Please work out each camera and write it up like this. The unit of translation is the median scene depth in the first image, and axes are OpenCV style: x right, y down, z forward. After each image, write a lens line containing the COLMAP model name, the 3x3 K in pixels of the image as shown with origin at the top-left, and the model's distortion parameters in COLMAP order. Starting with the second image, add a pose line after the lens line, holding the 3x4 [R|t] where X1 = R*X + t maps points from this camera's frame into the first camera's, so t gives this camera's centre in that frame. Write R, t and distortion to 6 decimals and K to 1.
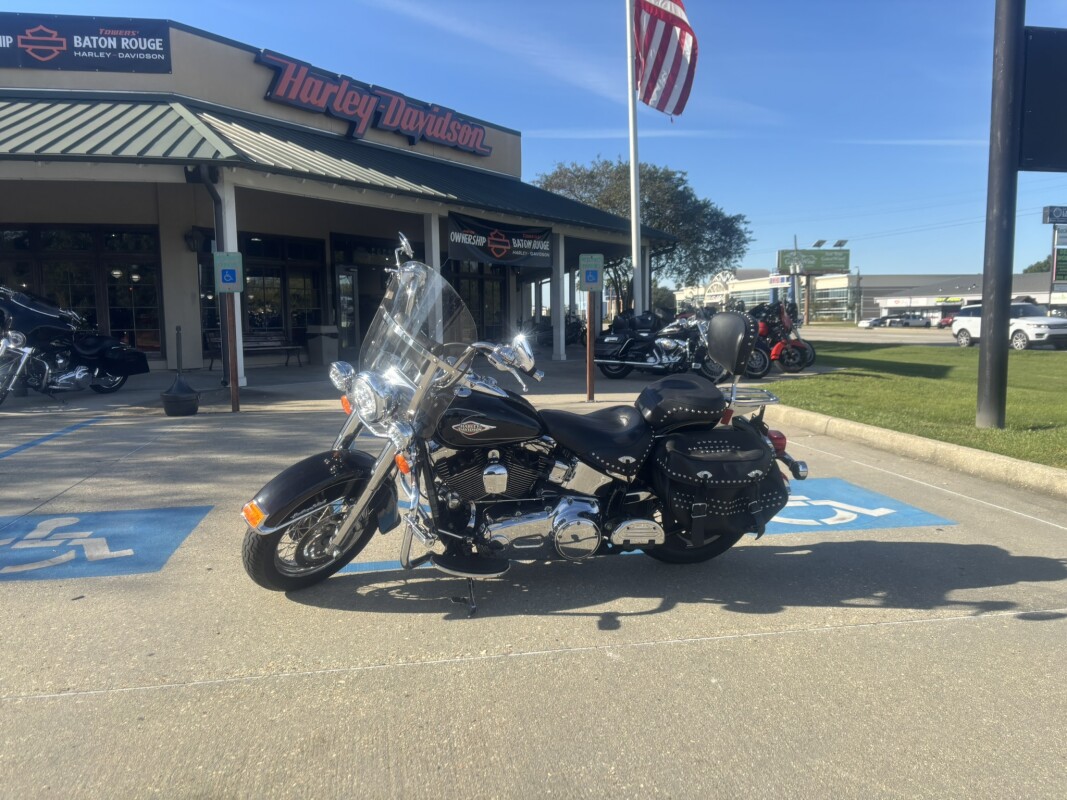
lens RADIAL K [[807.3, 0, 533.5], [0, 807.3, 400.0], [0, 0, 1]] dist [0.047508, -0.066269]
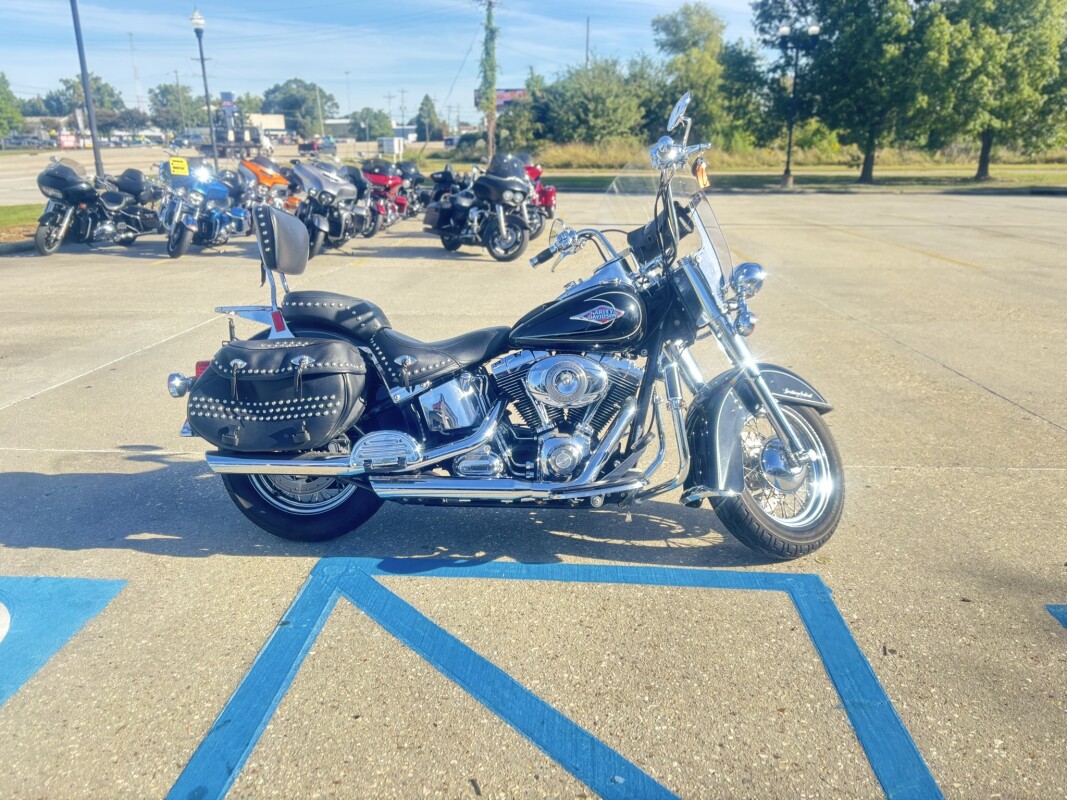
lens RADIAL K [[805.8, 0, 537.2], [0, 805.8, 406.6], [0, 0, 1]] dist [0.048443, -0.063798]
pose [[-0.973957, -0.061869, 0.218128, -0.188645], [0.028948, 0.920246, 0.390269, -0.213456], [-0.224877, 0.386419, -0.894489, 1.616589]]
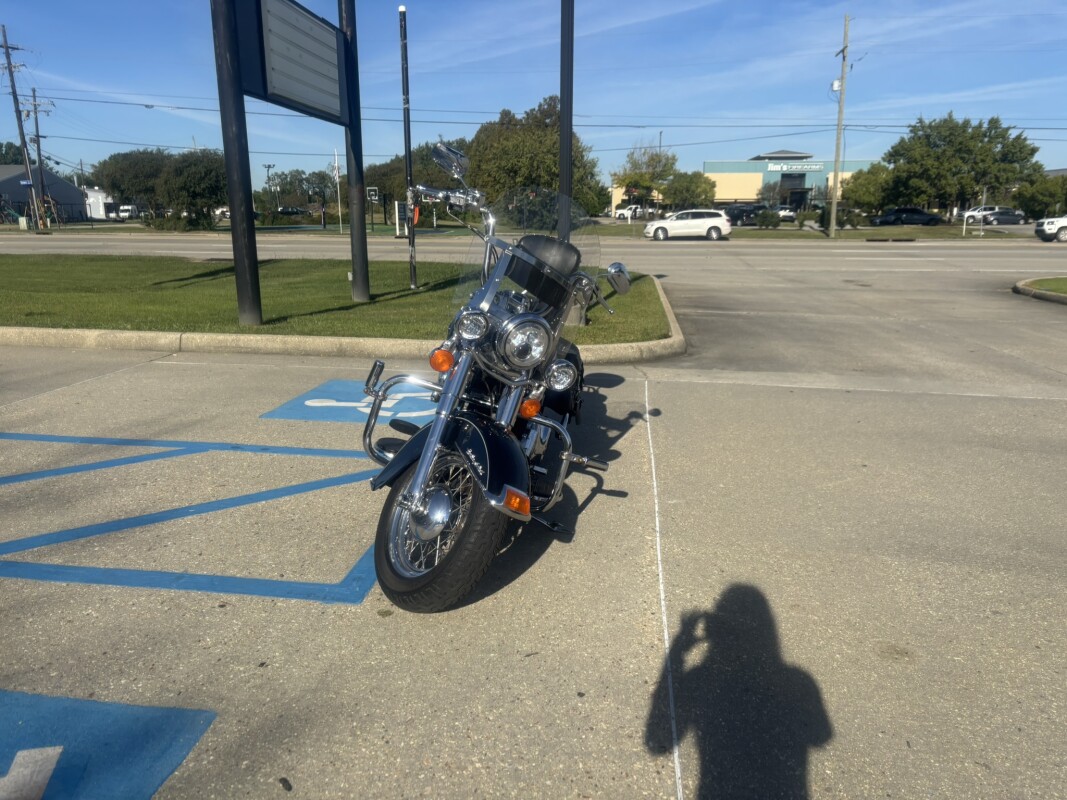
lens RADIAL K [[802.8, 0, 536.6], [0, 802.8, 401.3], [0, 0, 1]] dist [0.059450, -0.078644]
pose [[0.288523, -0.208284, 0.934544, -0.875882], [0.089966, 0.977632, 0.190112, -0.089785], [-0.953237, 0.029225, 0.300807, 0.602412]]
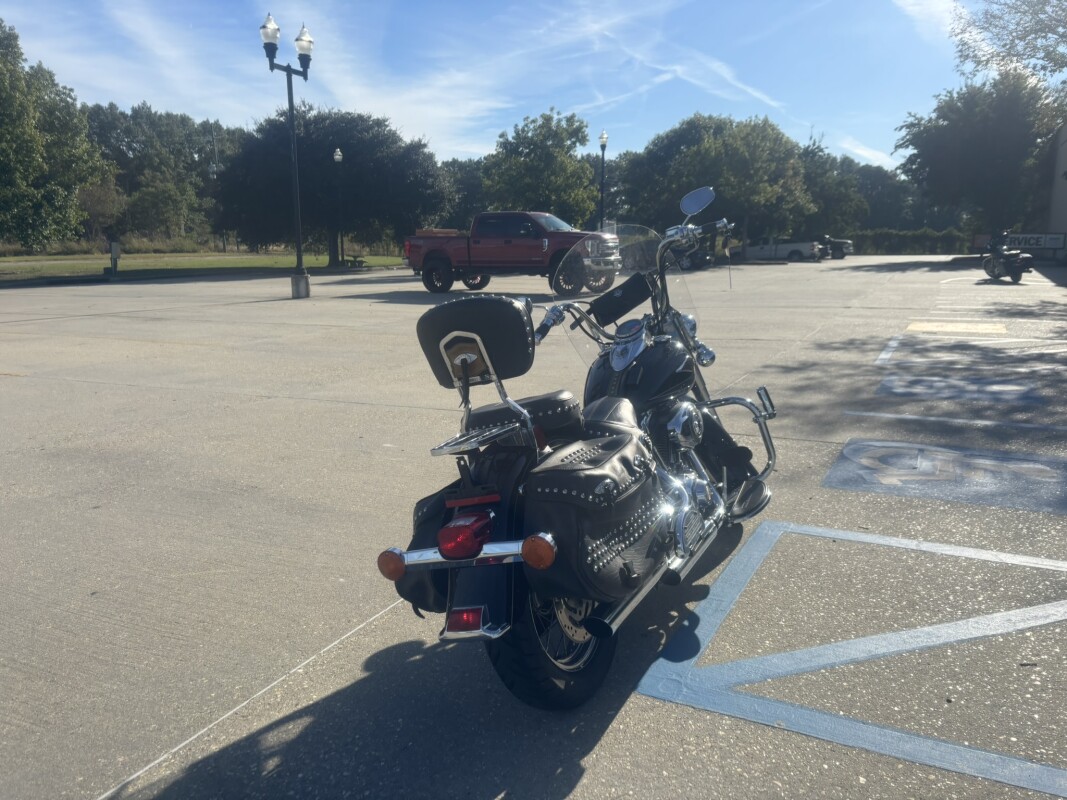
lens RADIAL K [[802.8, 0, 536.6], [0, 802.8, 401.3], [0, 0, 1]] dist [0.059450, -0.078644]
pose [[-0.605205, 0.165592, -0.778657, 0.660876], [-0.068562, 0.963649, 0.258223, -0.178194], [0.793112, 0.209664, -0.571852, 1.302832]]
